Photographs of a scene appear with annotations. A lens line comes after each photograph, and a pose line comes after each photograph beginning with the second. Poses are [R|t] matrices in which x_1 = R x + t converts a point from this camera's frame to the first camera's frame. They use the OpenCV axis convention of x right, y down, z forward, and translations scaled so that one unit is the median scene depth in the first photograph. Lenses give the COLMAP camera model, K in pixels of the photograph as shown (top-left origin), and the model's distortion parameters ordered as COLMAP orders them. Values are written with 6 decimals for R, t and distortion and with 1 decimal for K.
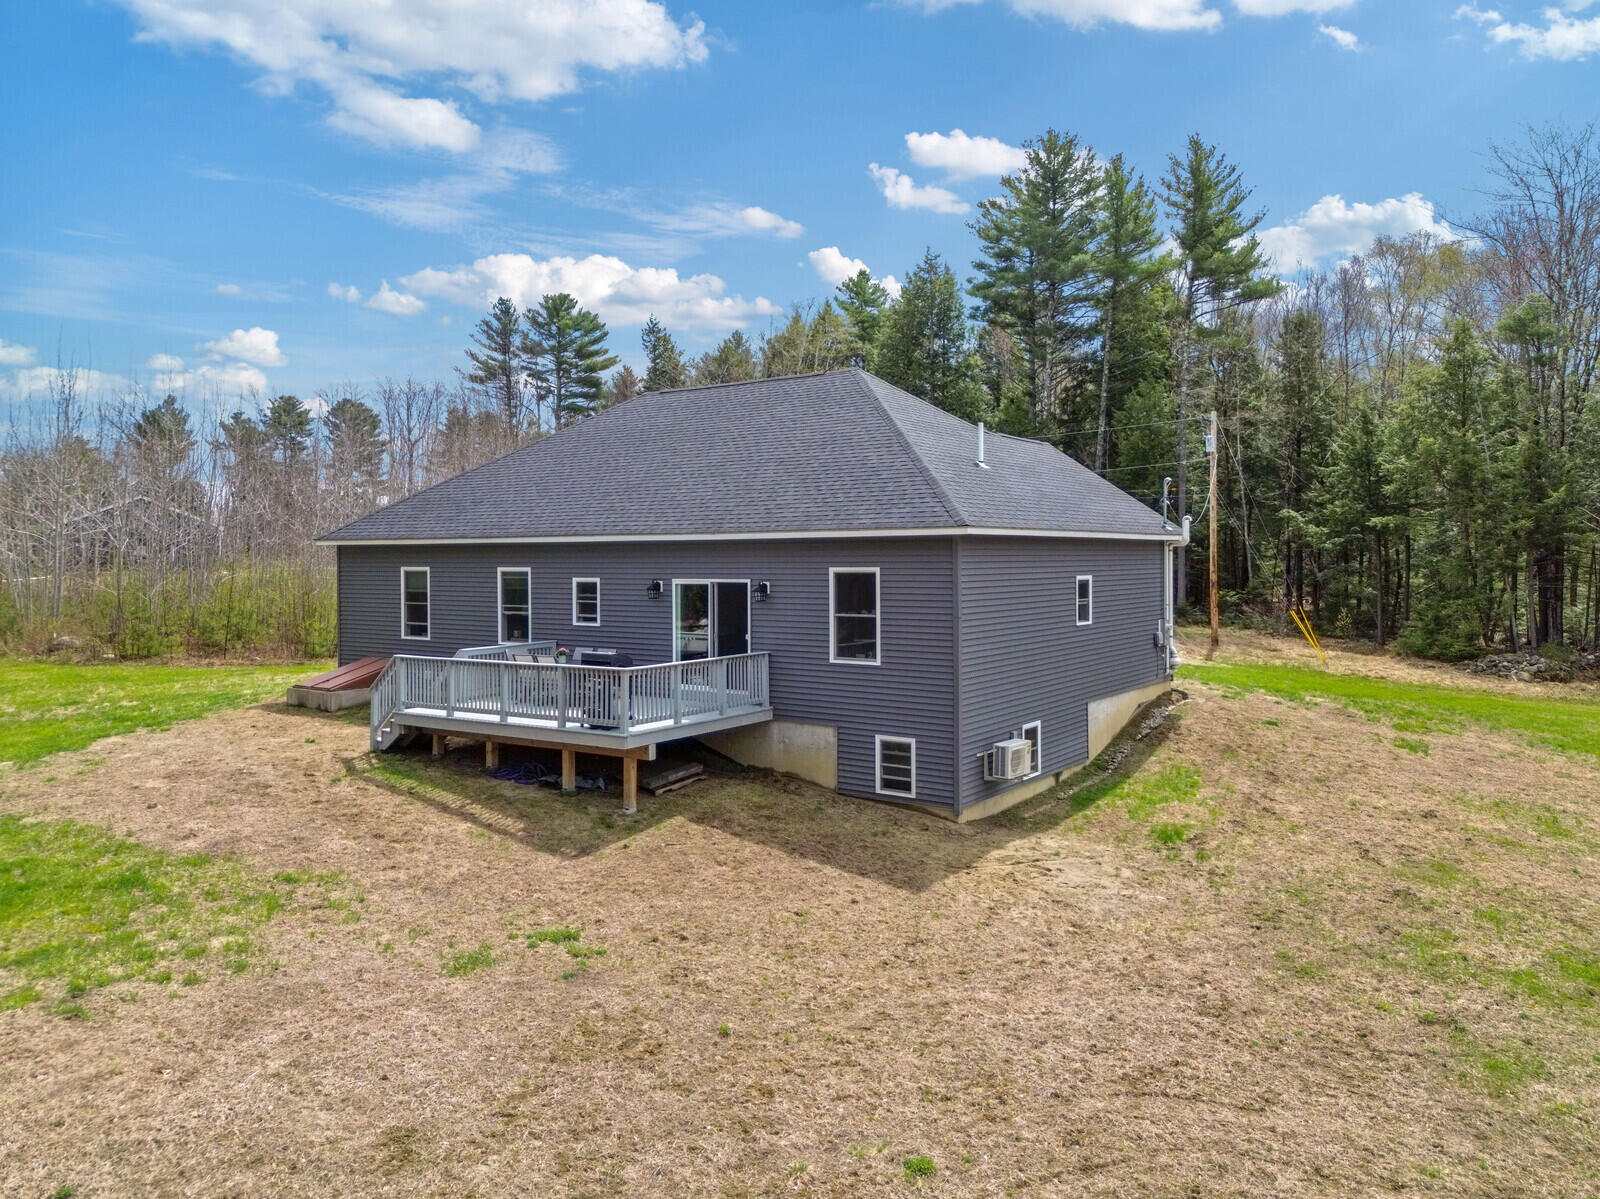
lens RADIAL K [[1142.9, 0, 803.7], [0, 1142.9, 559.0], [0, 0, 1]] dist [0.081900, -0.069926]
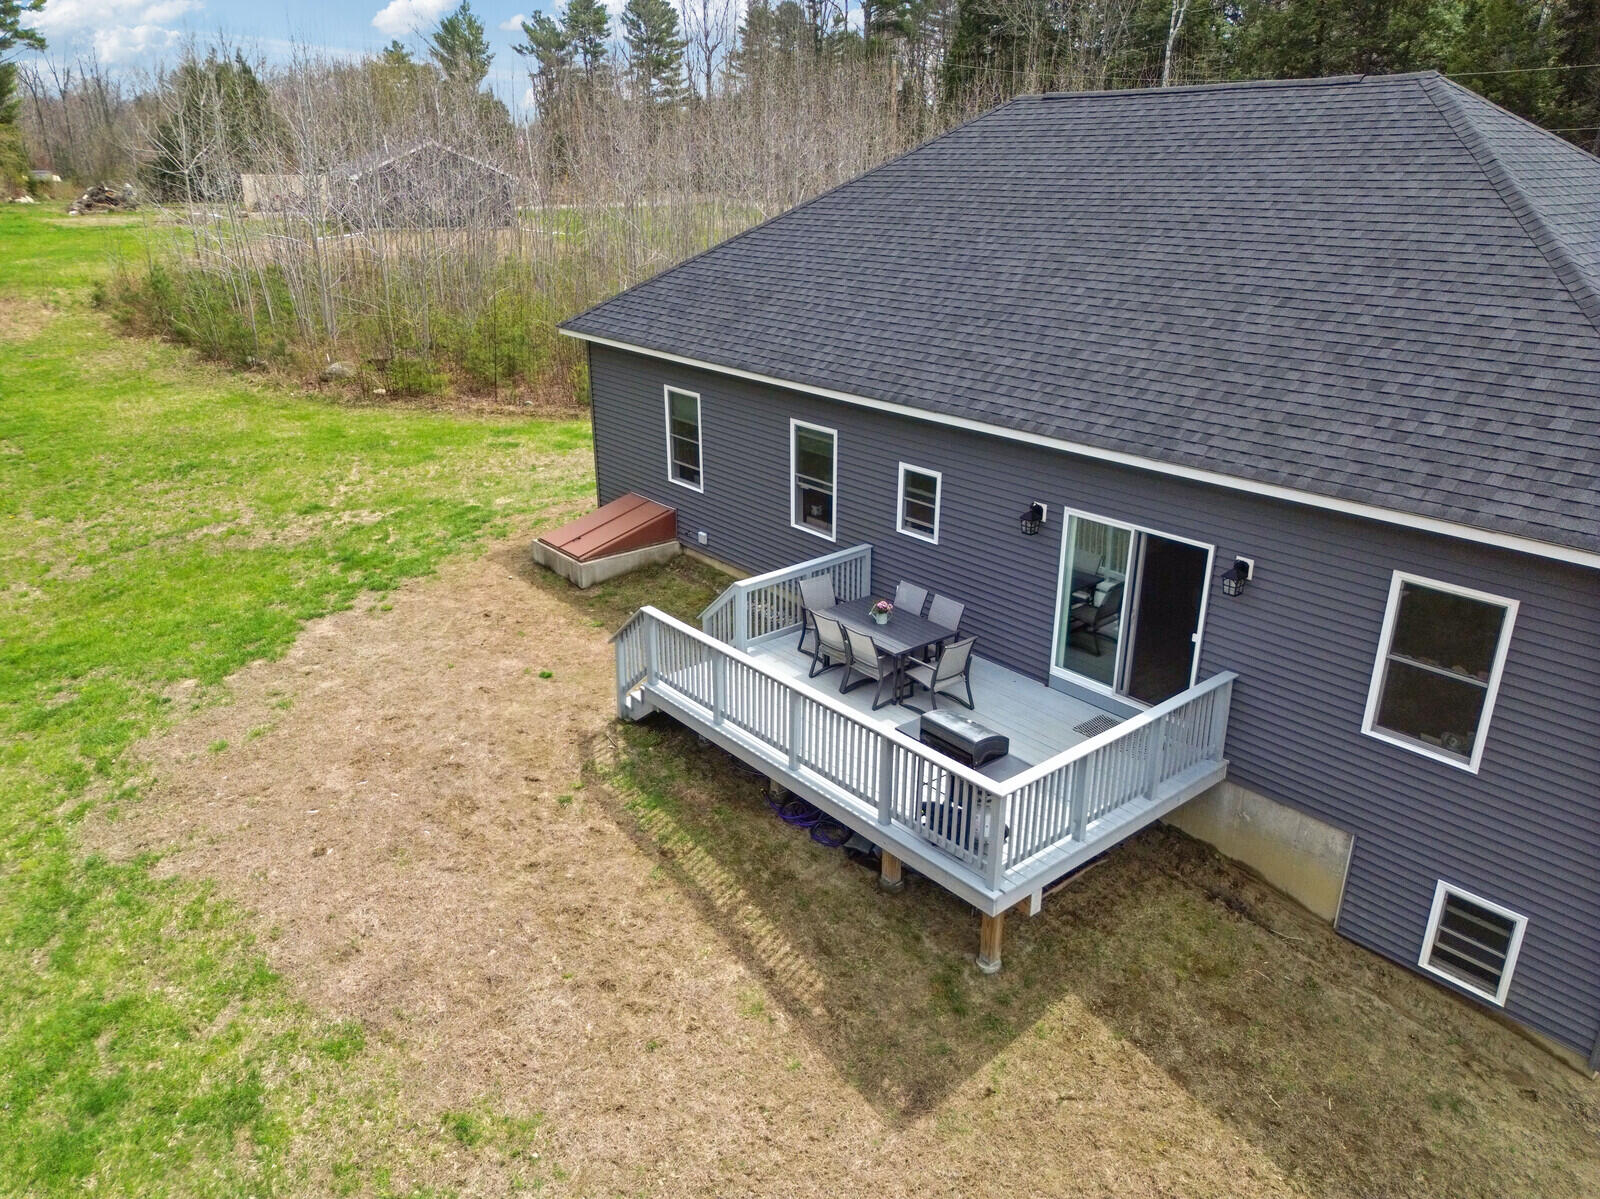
lens RADIAL K [[1122.7, 0, 800.0], [0, 1122.7, 599.5], [0, 0, 1]] dist [0.068666, -0.061832]
pose [[0.966208, 0.100541, -0.237347, -0.116755], [-0.007357, 0.931175, 0.364498, -0.169768], [0.257659, -0.350435, 0.900448, 0.462933]]
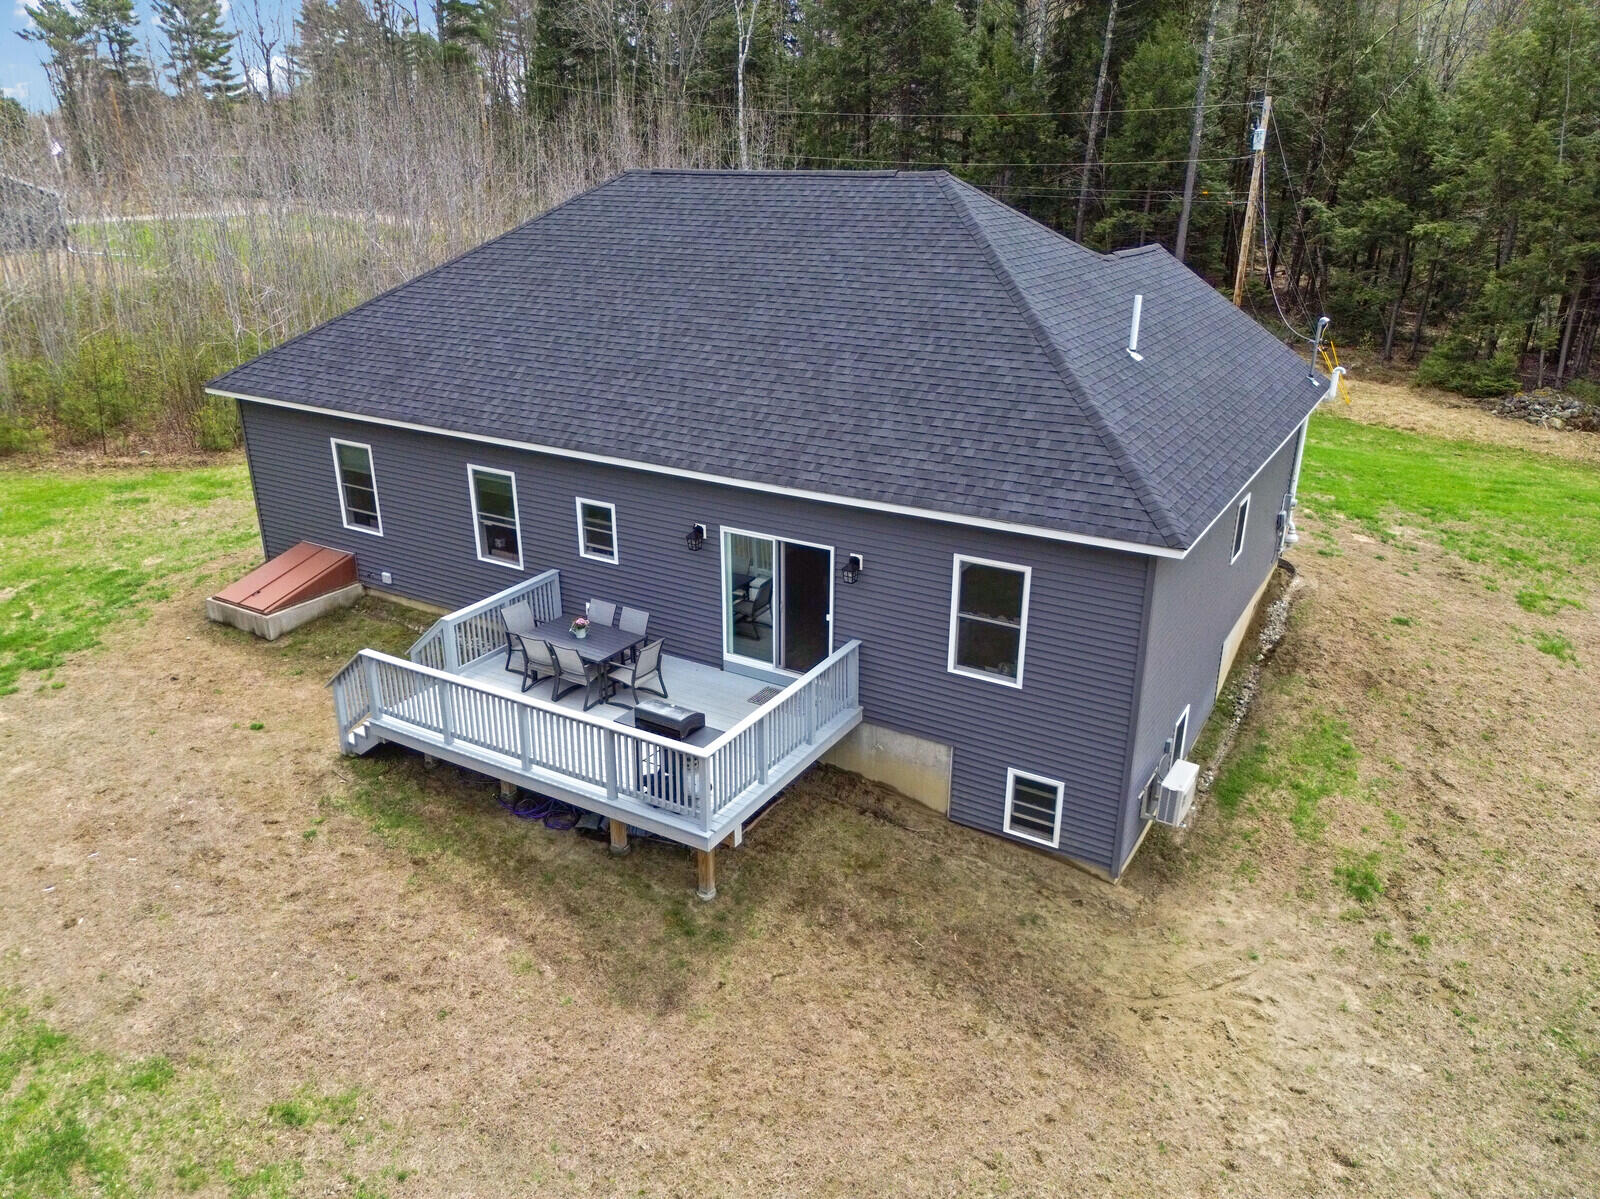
lens RADIAL K [[1129.9, 0, 799.5], [0, 1129.9, 593.3], [0, 0, 1]] dist [0.061942, -0.047562]
pose [[0.997244, -0.018022, 0.071967, -0.131183], [-0.009089, 0.933058, 0.359610, -0.231627], [-0.073630, -0.359273, 0.930323, 0.327474]]
